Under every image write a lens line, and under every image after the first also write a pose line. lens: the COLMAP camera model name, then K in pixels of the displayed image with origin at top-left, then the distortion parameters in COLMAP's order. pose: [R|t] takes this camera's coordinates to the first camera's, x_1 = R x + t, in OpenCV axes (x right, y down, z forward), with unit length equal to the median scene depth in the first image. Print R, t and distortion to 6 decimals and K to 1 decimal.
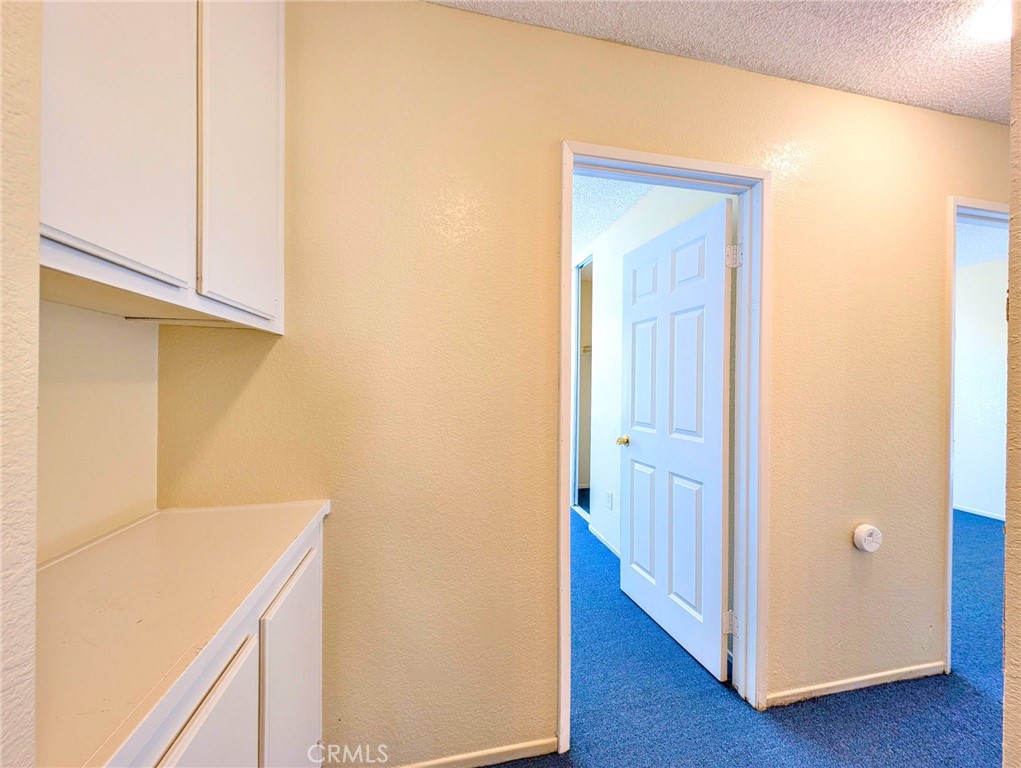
lens RADIAL K [[385.3, 0, 513.8], [0, 385.3, 381.7], [0, 0, 1]] dist [0.012337, -0.004060]
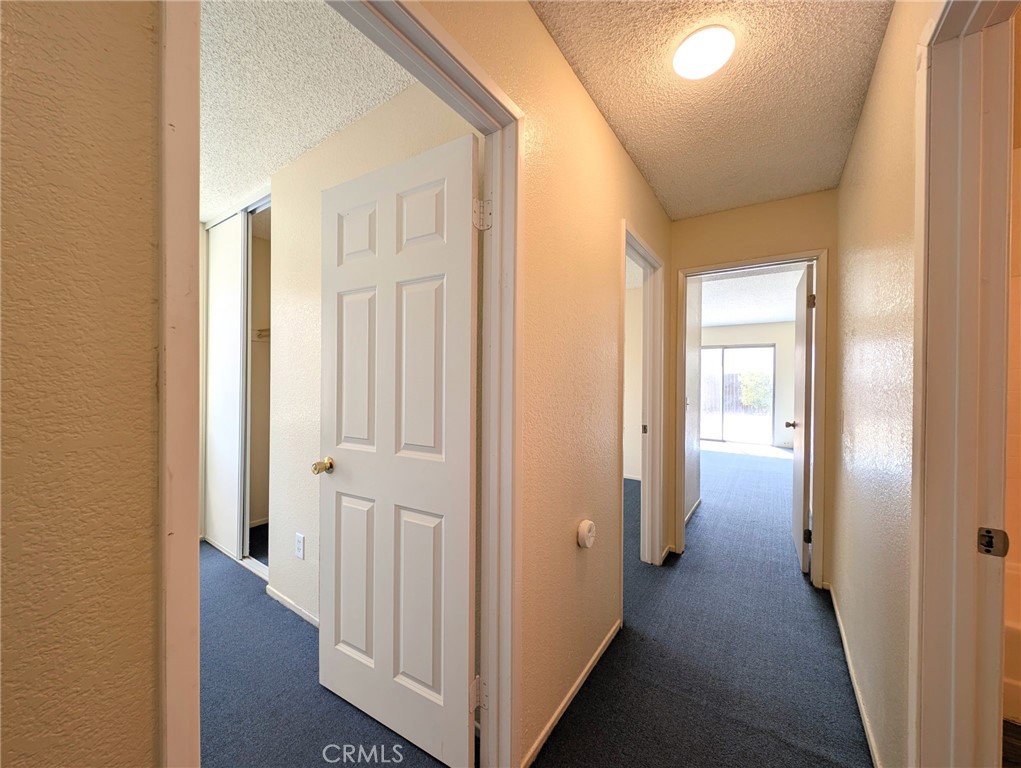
lens RADIAL K [[385.3, 0, 513.8], [0, 385.3, 381.7], [0, 0, 1]] dist [0.012337, -0.004060]
pose [[0.728524, -0.007113, 0.684983, 0.074495], [0.001103, 0.999957, 0.009211, -0.000267], [-0.685019, -0.005955, 0.728501, 0.329792]]
